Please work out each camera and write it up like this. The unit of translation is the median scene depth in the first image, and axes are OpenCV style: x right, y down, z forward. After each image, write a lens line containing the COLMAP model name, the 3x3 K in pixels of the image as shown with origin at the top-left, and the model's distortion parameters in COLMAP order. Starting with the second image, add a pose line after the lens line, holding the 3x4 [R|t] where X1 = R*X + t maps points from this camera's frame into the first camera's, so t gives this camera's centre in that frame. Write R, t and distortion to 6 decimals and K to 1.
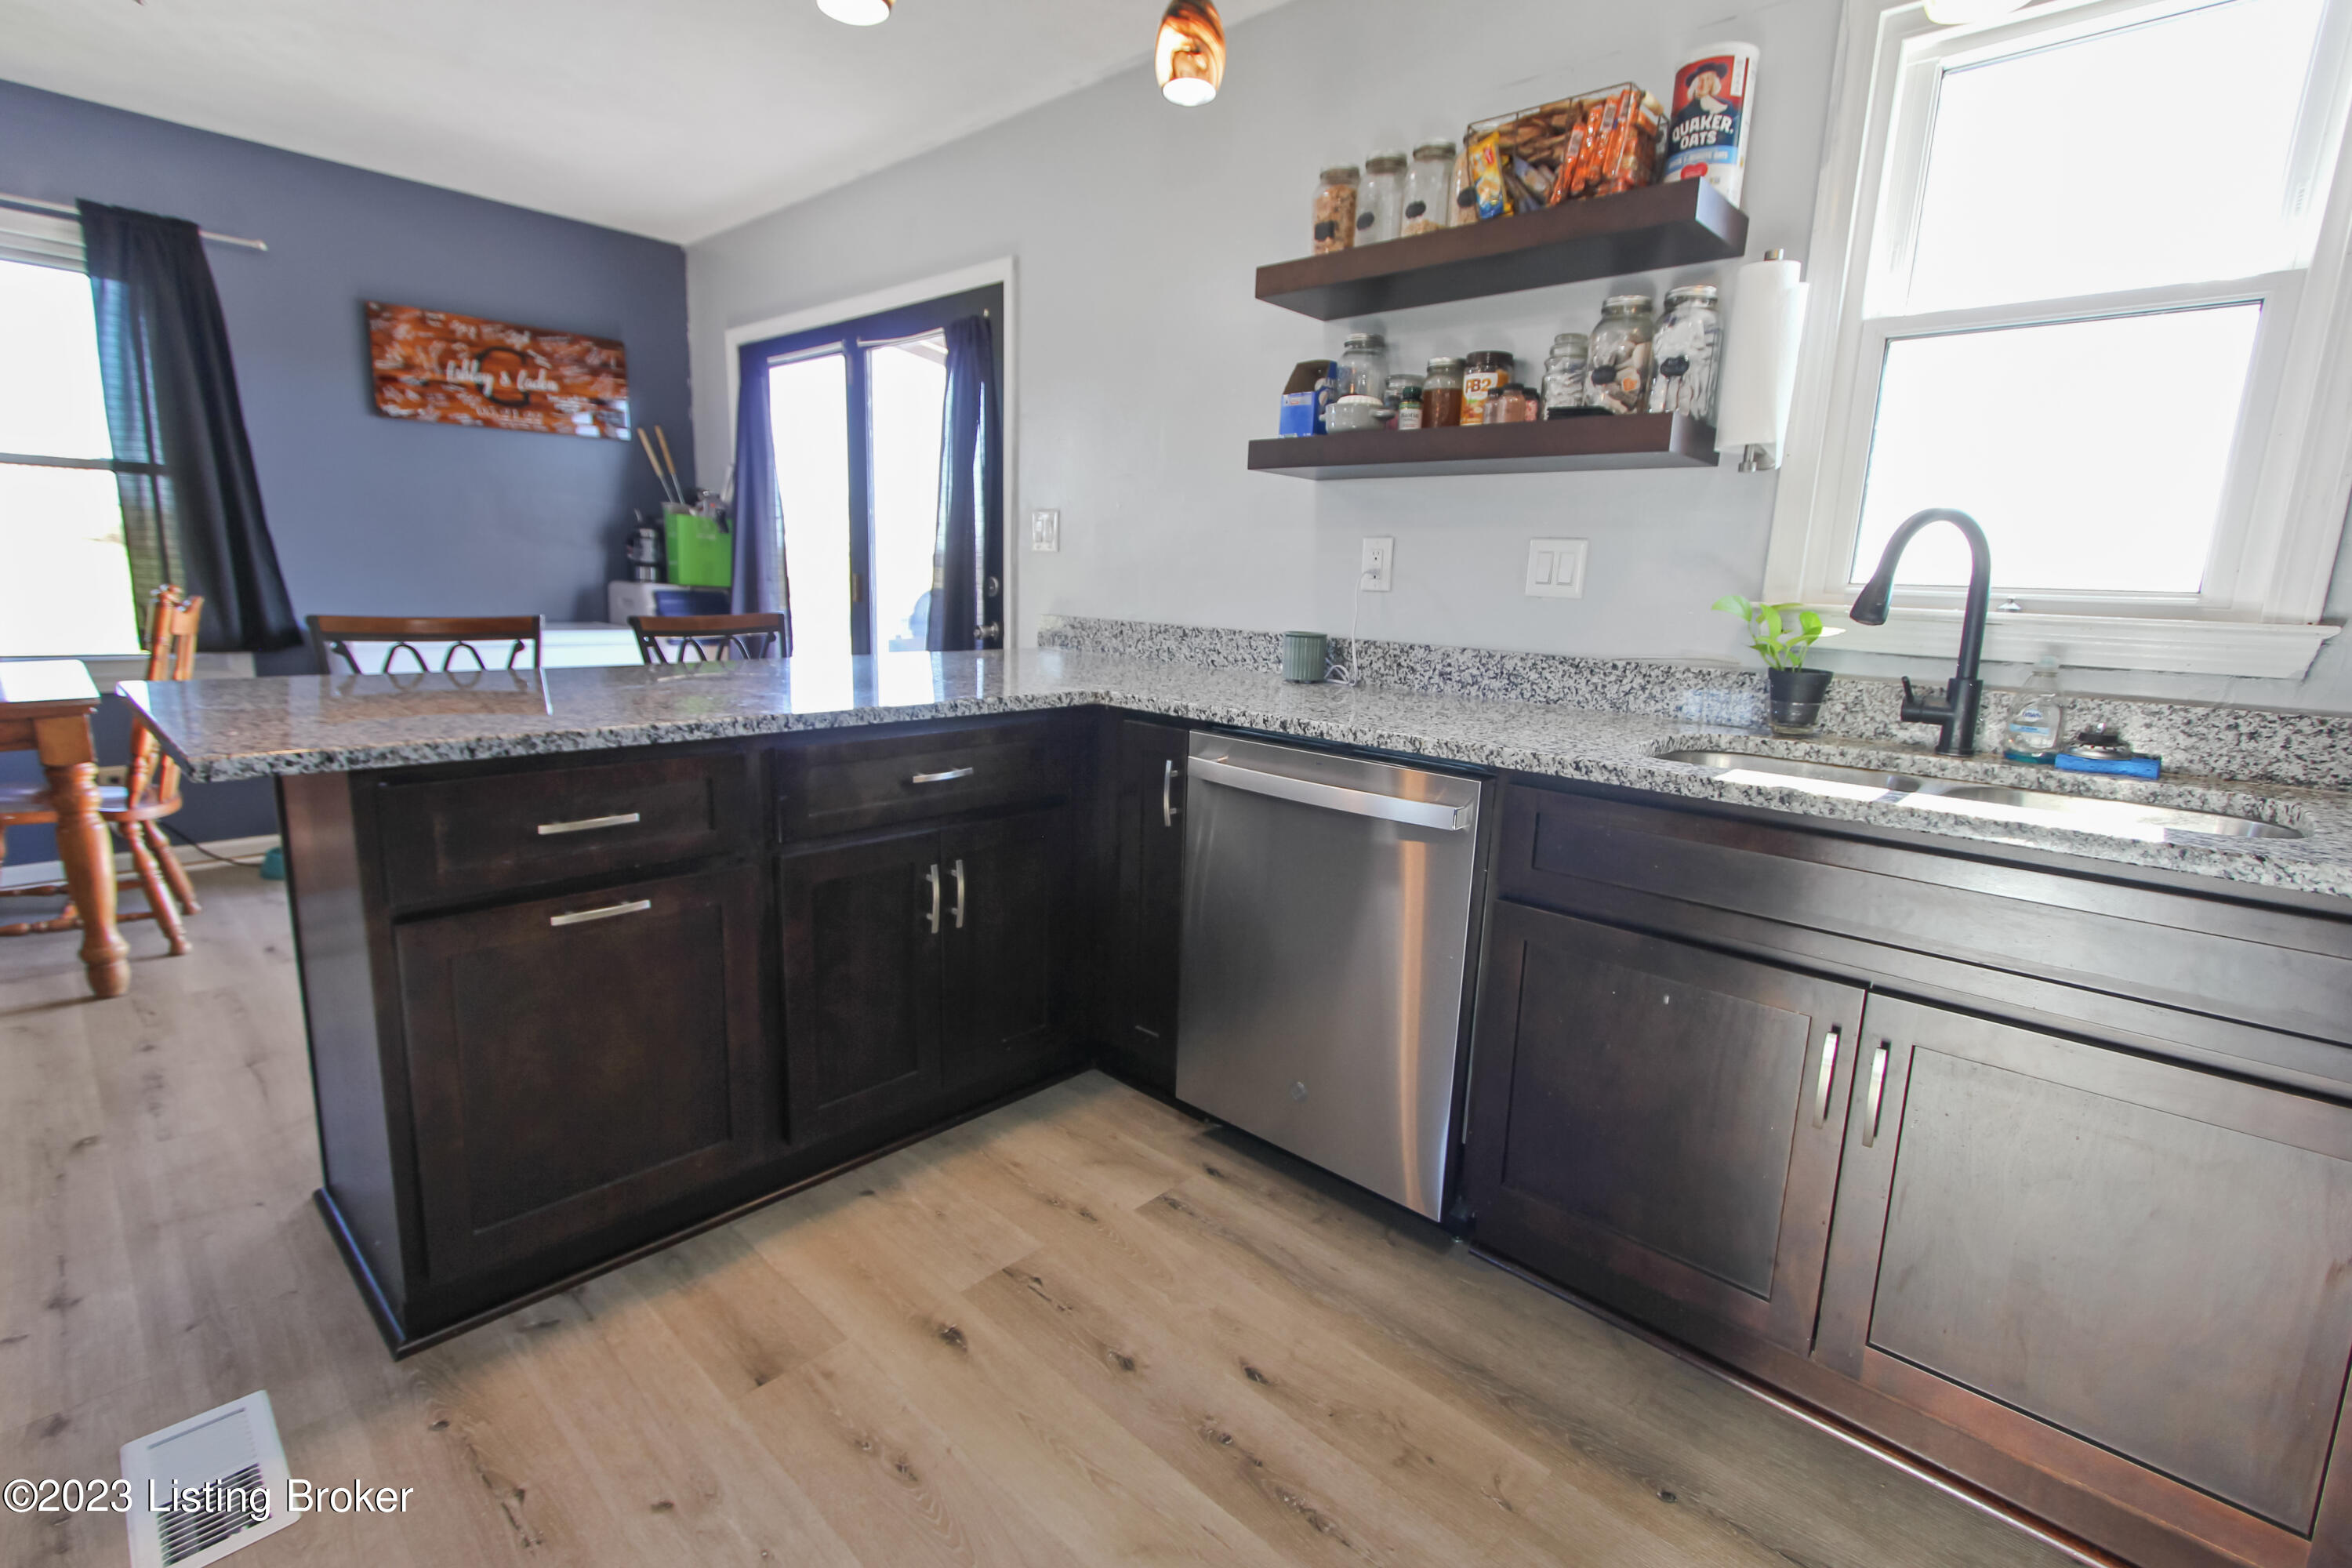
lens RADIAL K [[1085.3, 0, 1176.0], [0, 1085.3, 784.0], [0, 0, 1]] dist [0.001794, 0.005561]
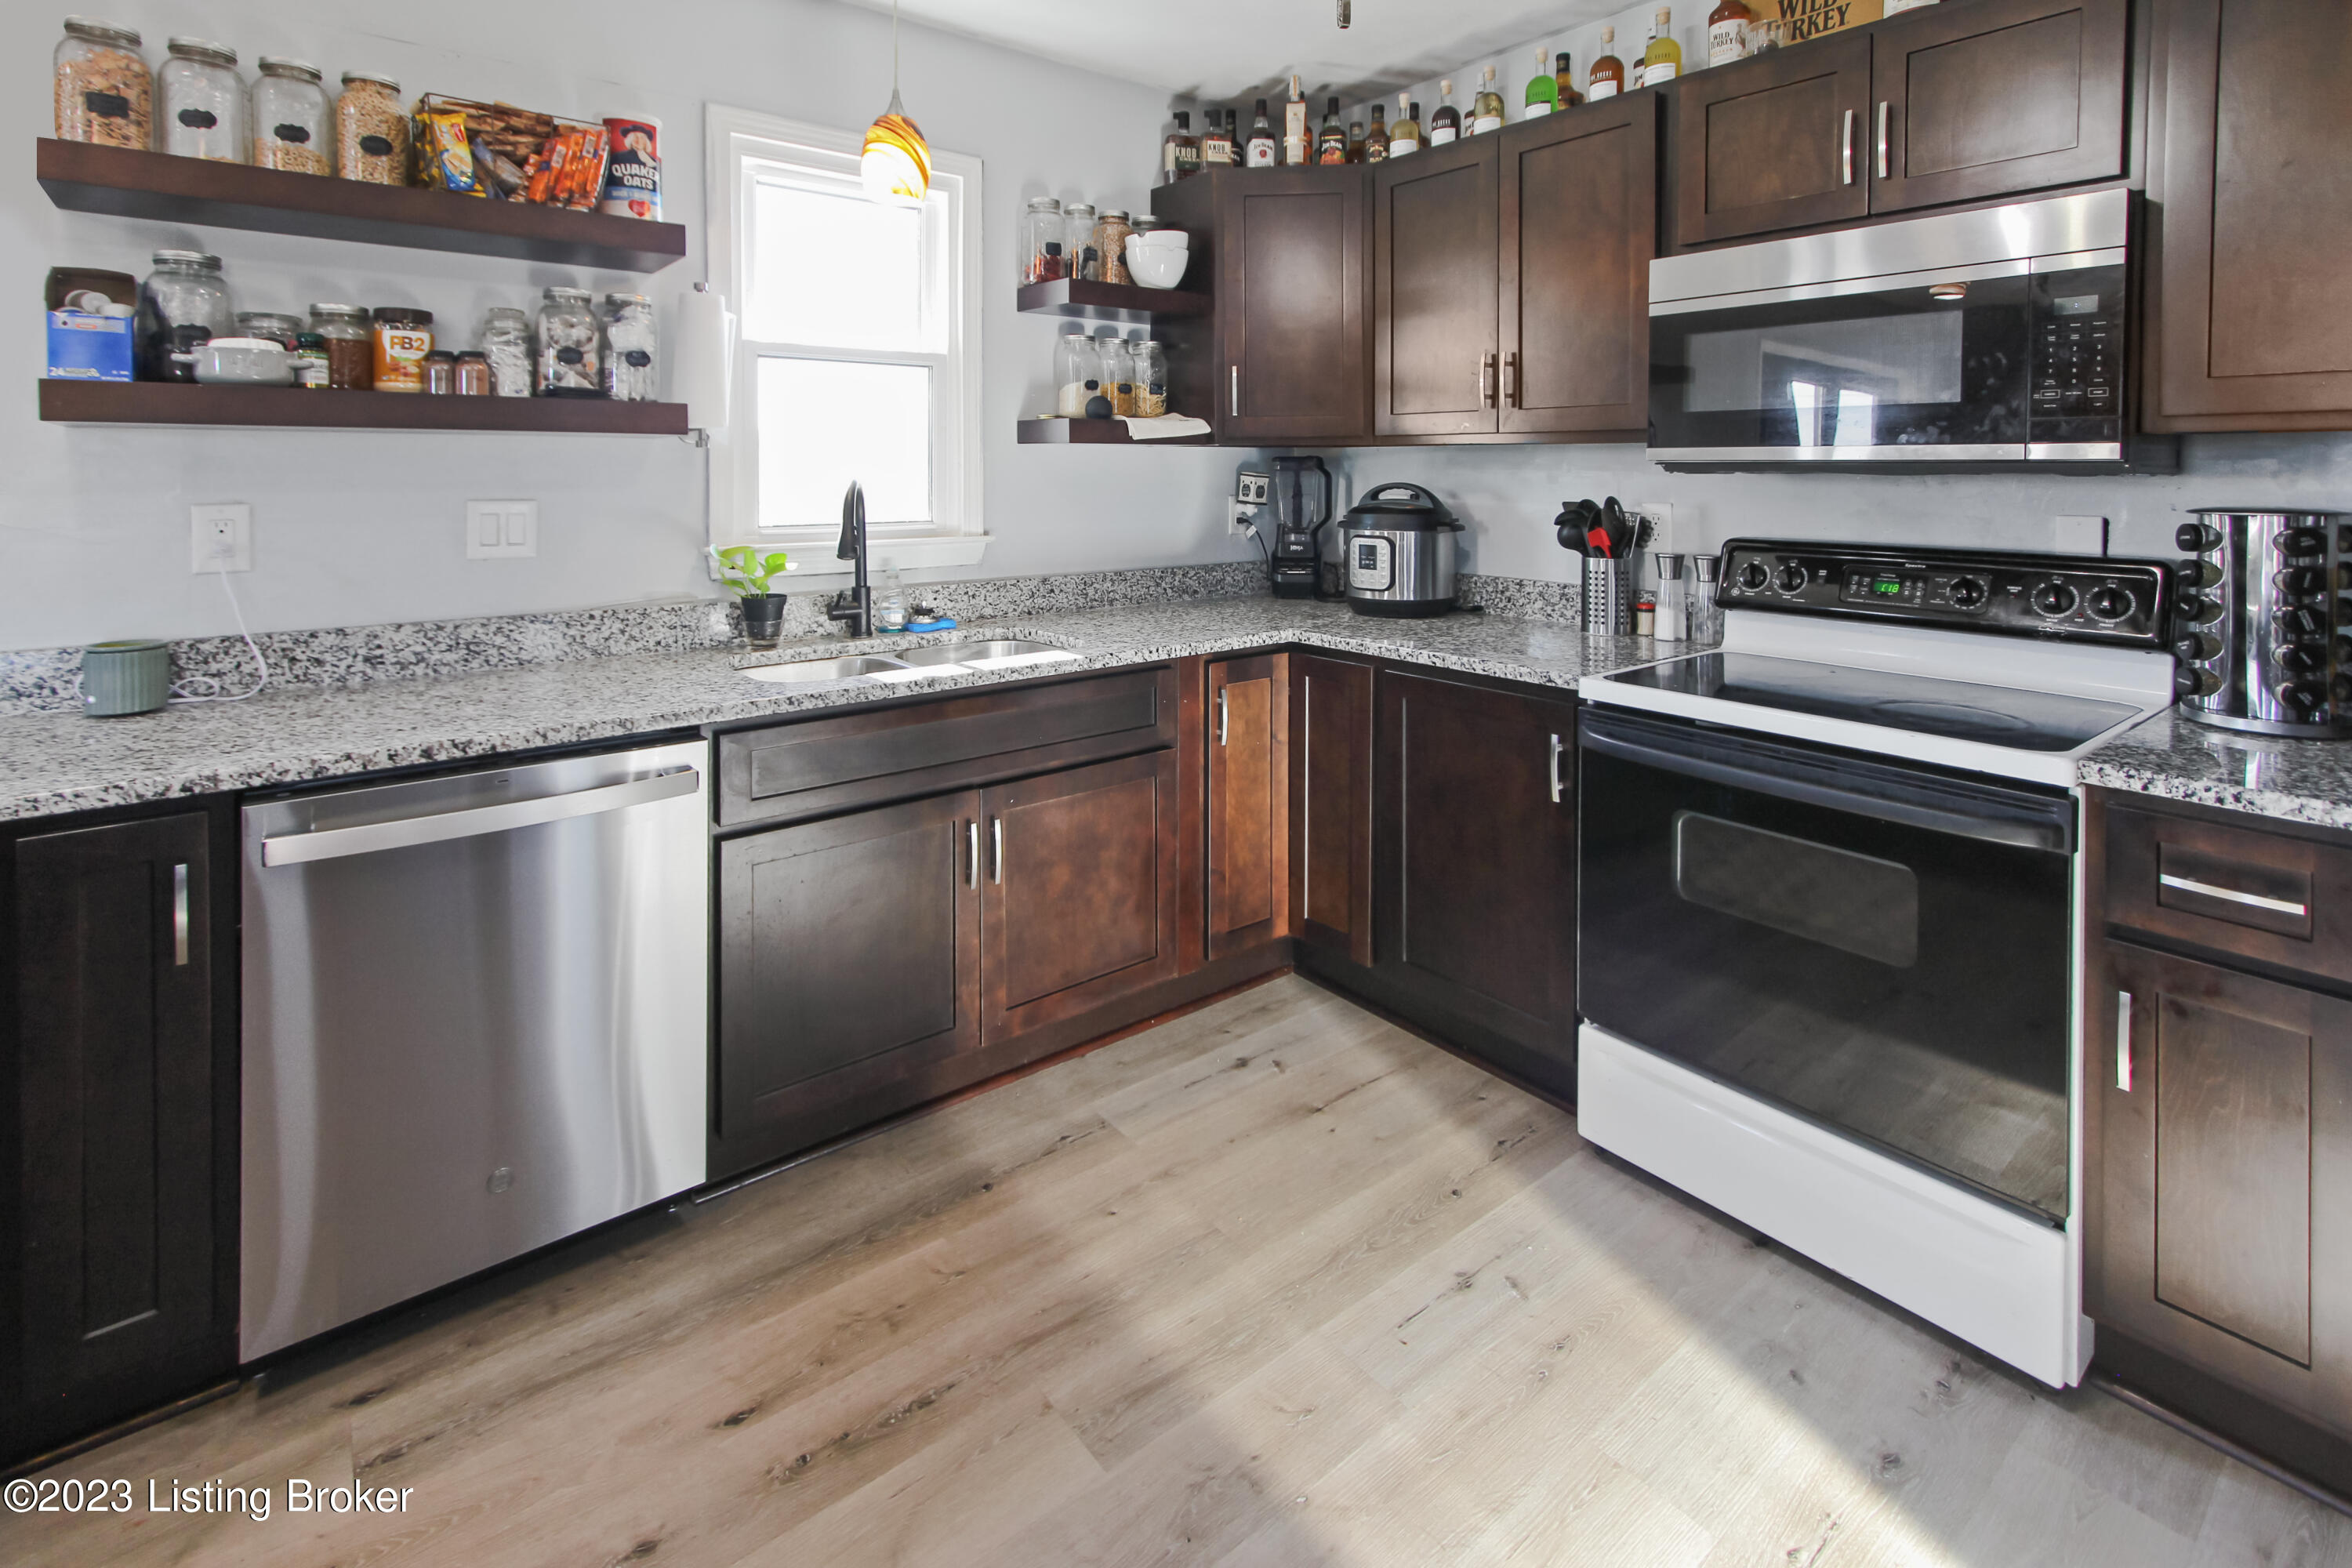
lens RADIAL K [[1101.1, 0, 1206.3], [0, 1101.1, 485.1], [0, 0, 1]] dist [0.001728, 0.000944]
pose [[0.121396, -0.050055, 0.991341, -0.598149], [0.191836, 0.981081, 0.026045, -0.149310], [-0.973890, 0.187013, 0.128702, 0.251483]]
